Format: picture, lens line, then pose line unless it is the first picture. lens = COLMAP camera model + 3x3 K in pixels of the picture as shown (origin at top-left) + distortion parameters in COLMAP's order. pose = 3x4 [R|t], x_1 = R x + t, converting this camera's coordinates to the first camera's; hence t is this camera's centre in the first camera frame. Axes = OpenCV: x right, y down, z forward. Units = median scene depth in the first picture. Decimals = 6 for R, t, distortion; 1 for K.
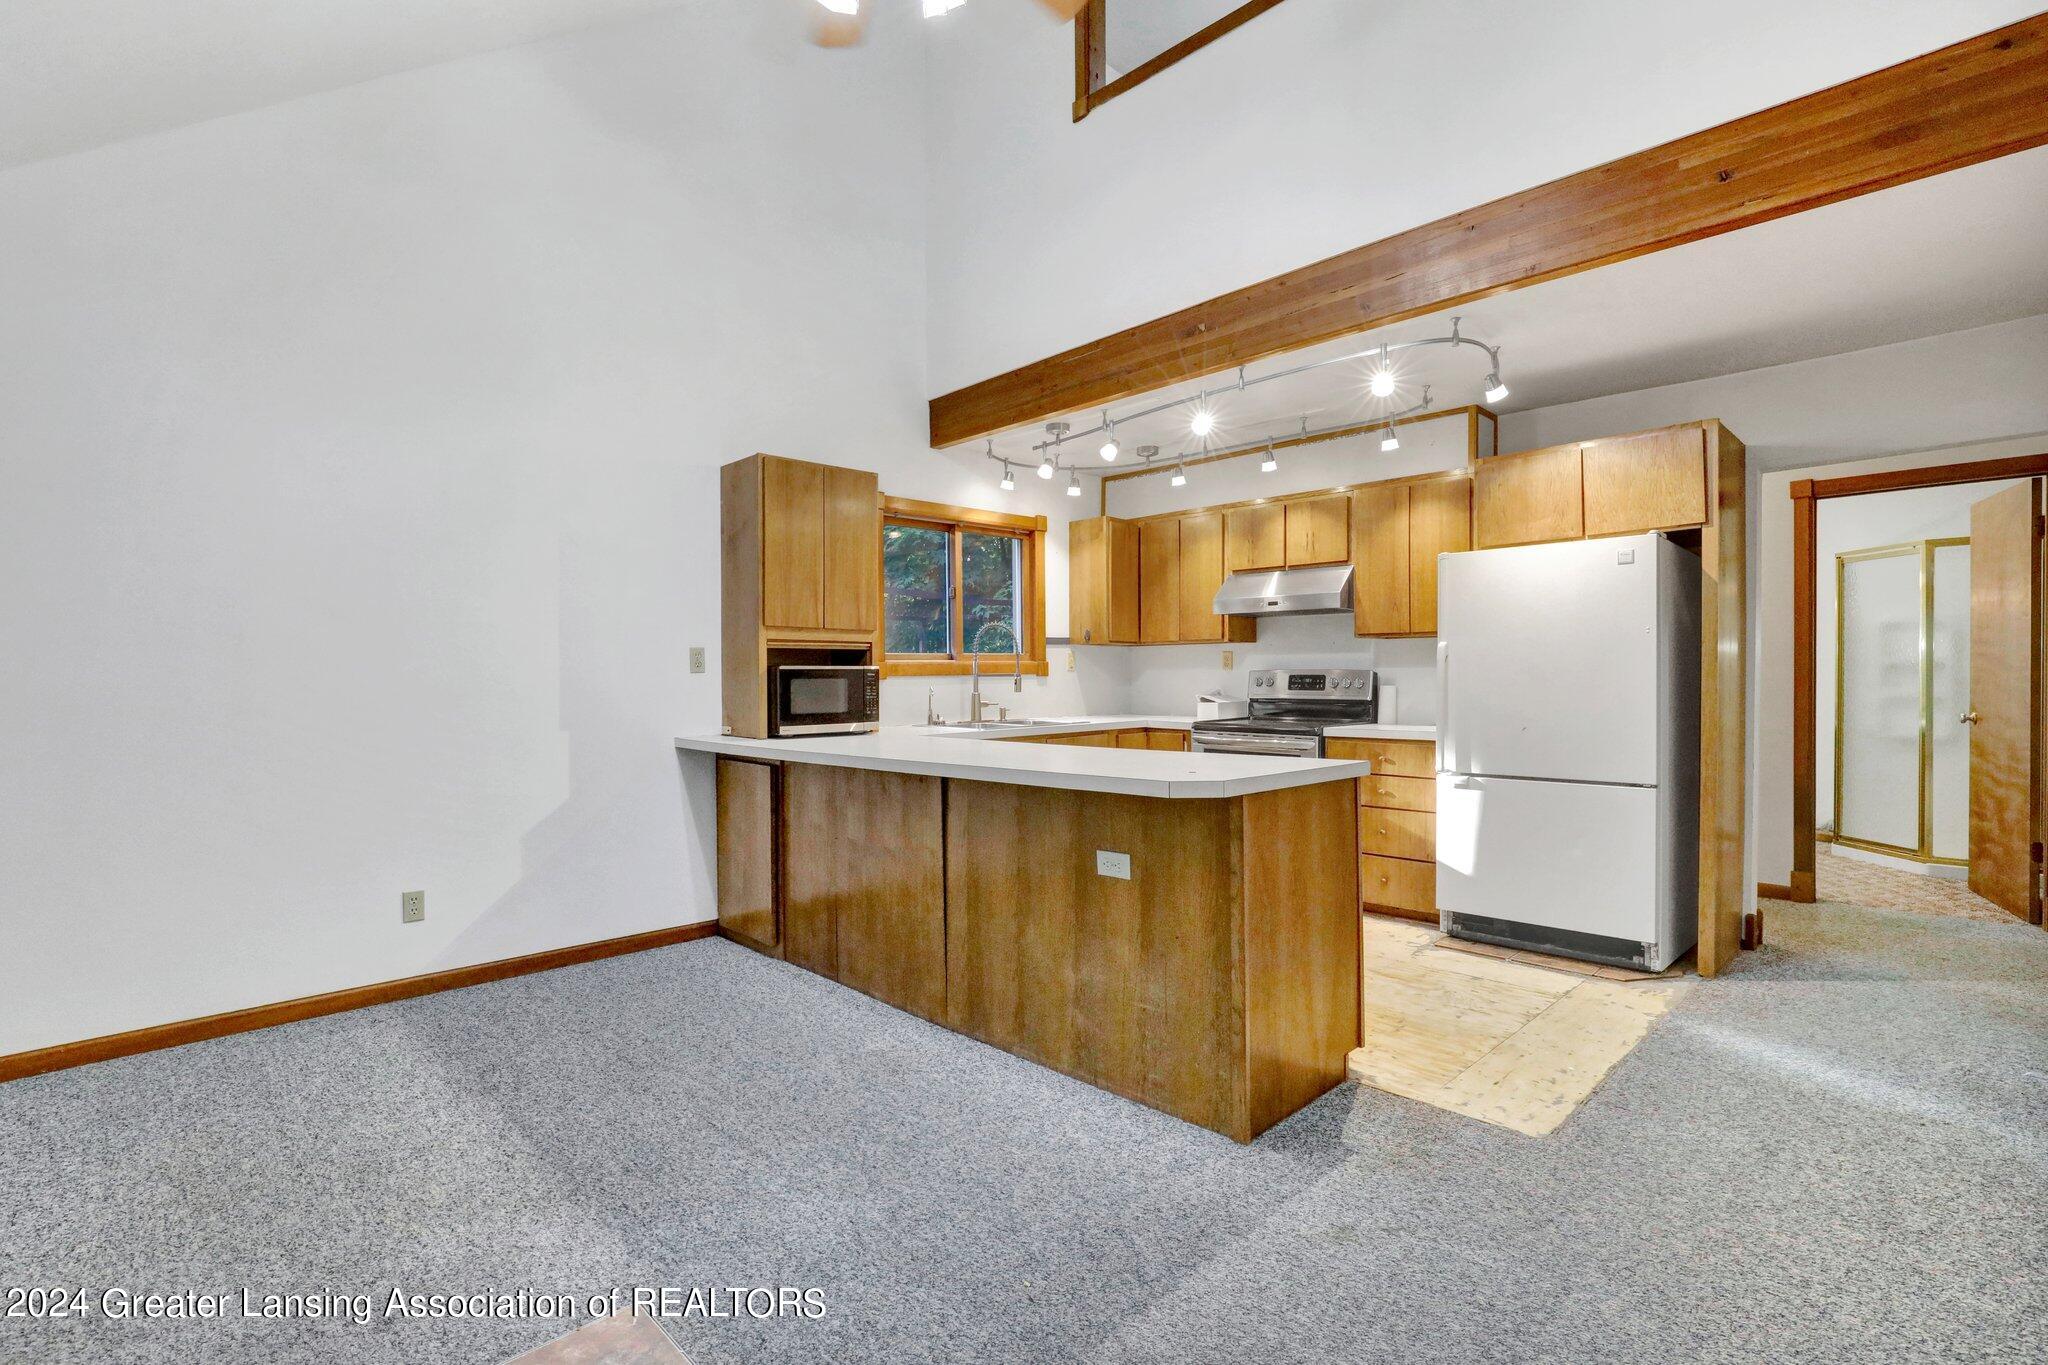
lens RADIAL K [[943.2, 0, 1024.0], [0, 943.2, 682.5], [0, 0, 1]] dist [-0.000074, -0.000004]
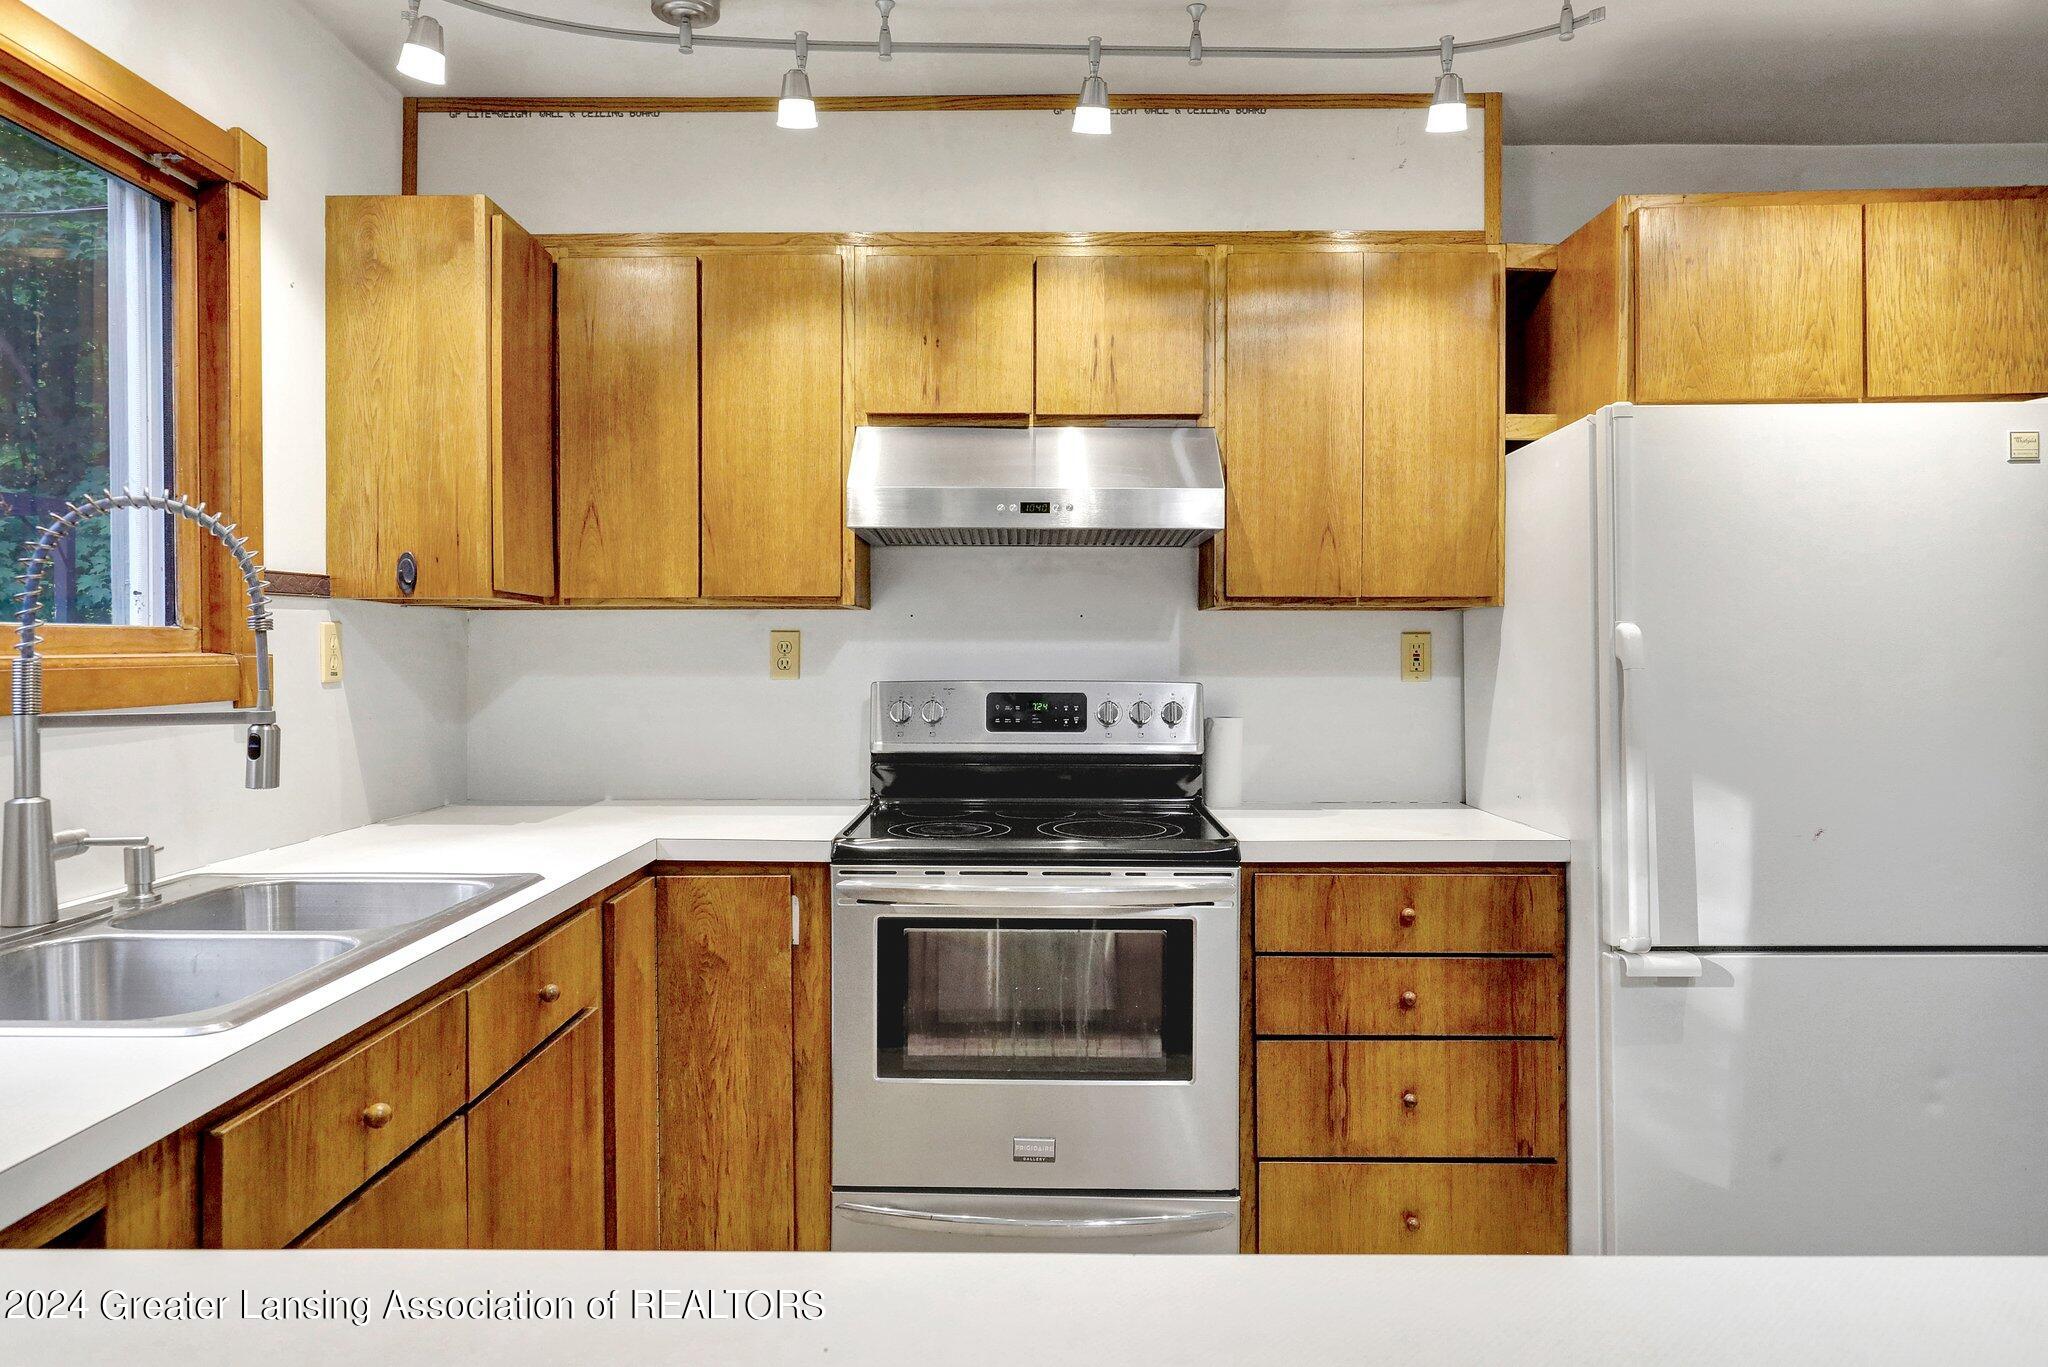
lens RADIAL K [[1328.5, 0, 1025.4], [0, 1328.5, 662.6], [0, 0, 1]] dist [0.009376, 0.001726]
pose [[0.710628, 0.000698, 0.703568, -0.097555], [0.003699, 0.999982, -0.004728, -0.017559], [-0.703558, 0.005963, 0.710612, 0.560037]]
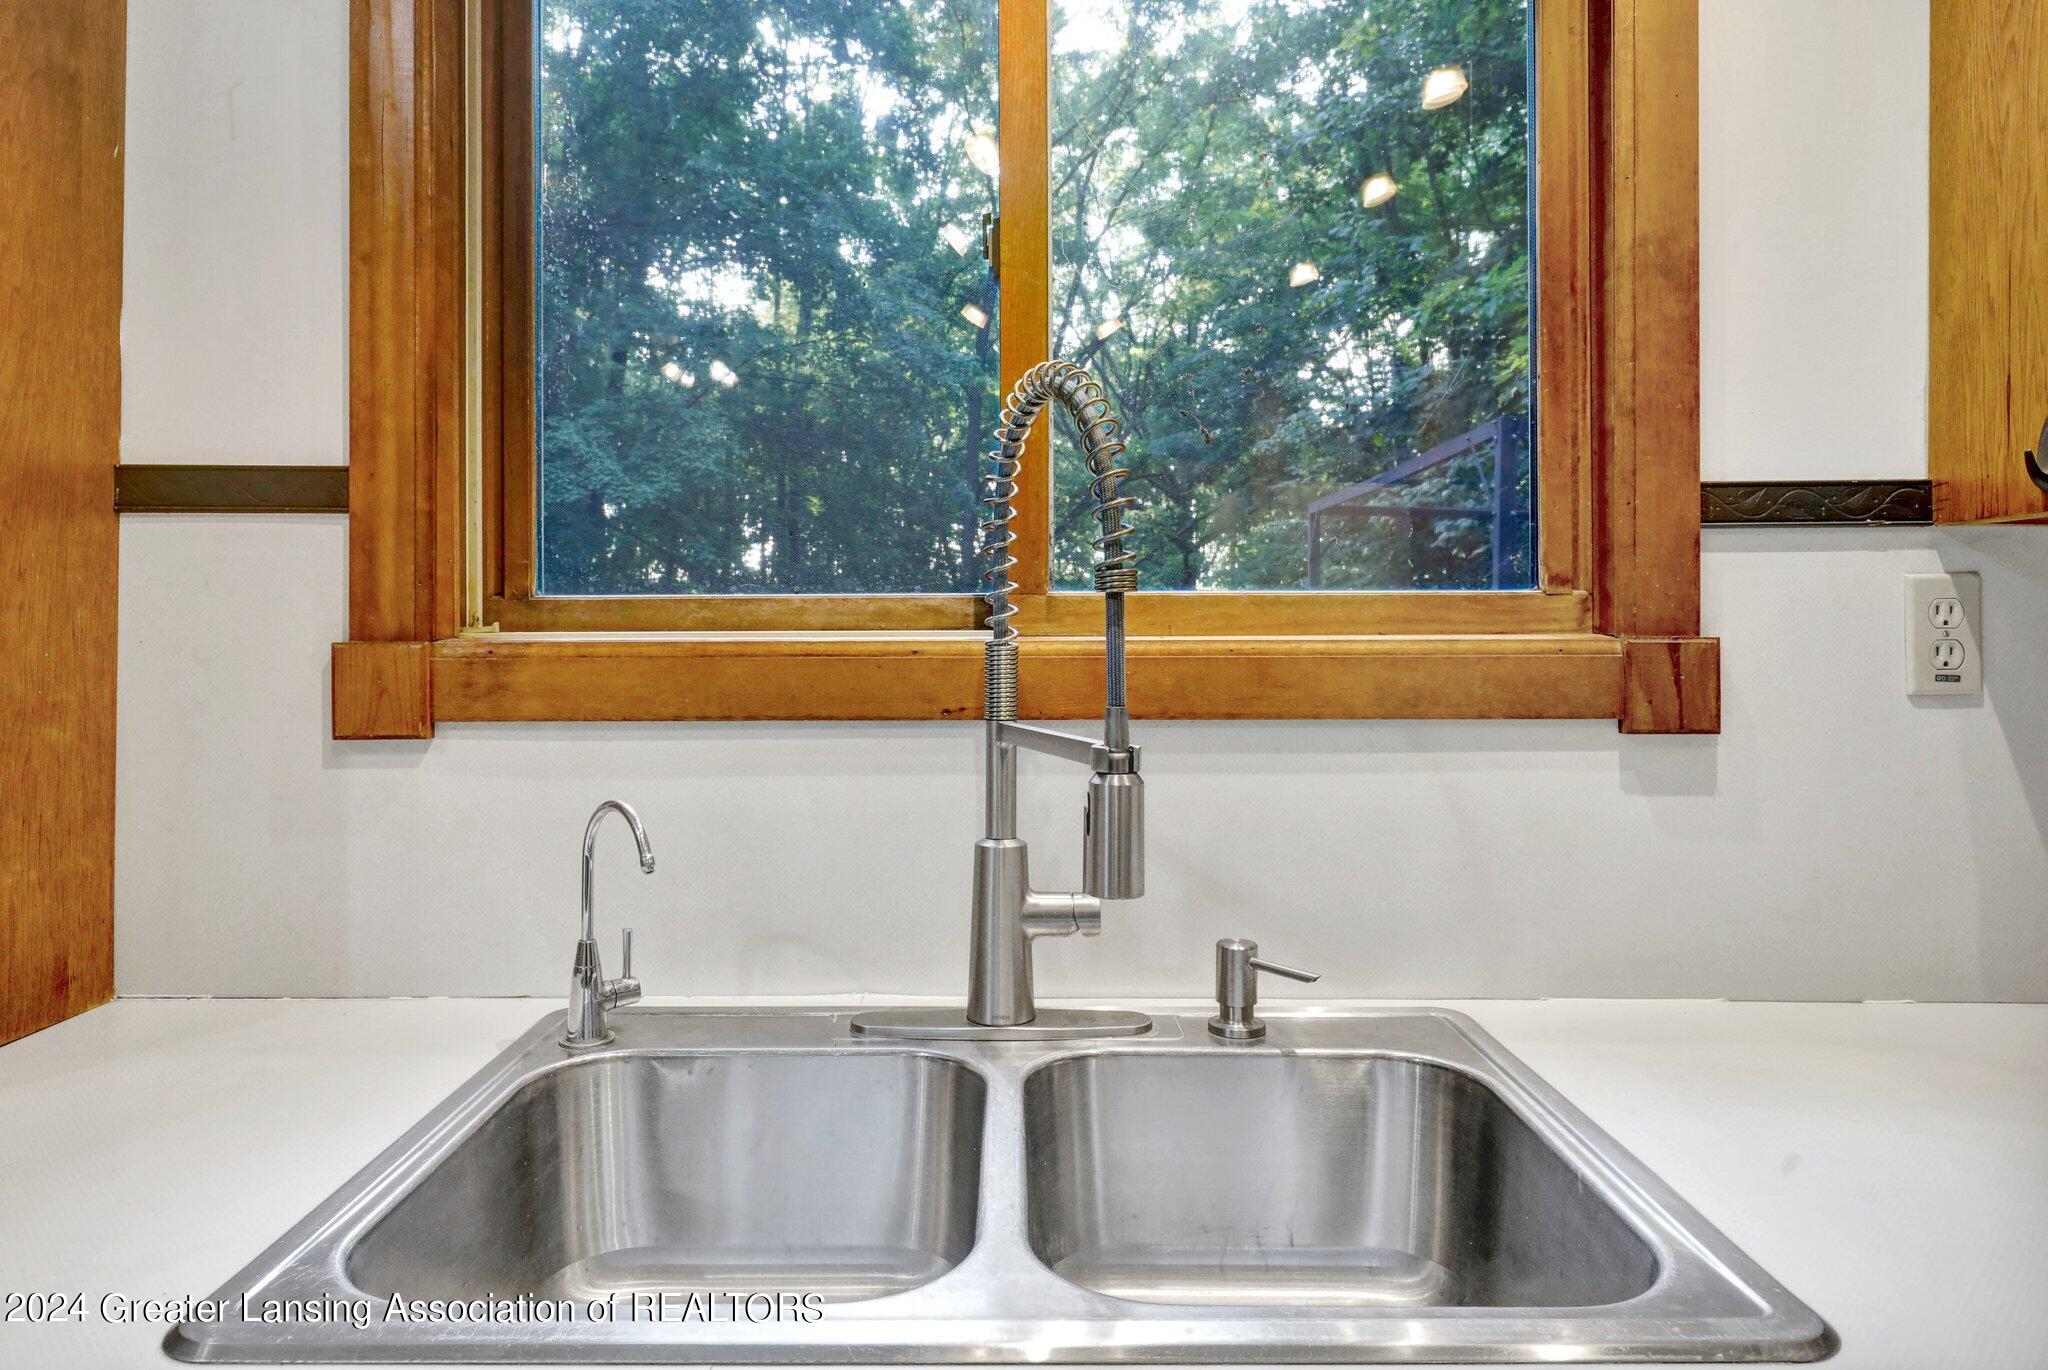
lens RADIAL K [[1284.1, 0, 1020.5], [0, 1284.1, 629.7], [0, 0, 1]] dist [0.002258, 0.000436]
pose [[0.709073, 0.009535, -0.705071, 0.093824], [-0.016278, 0.999863, -0.002849, -0.021655], [0.704947, 0.013497, 0.709131, 0.782202]]
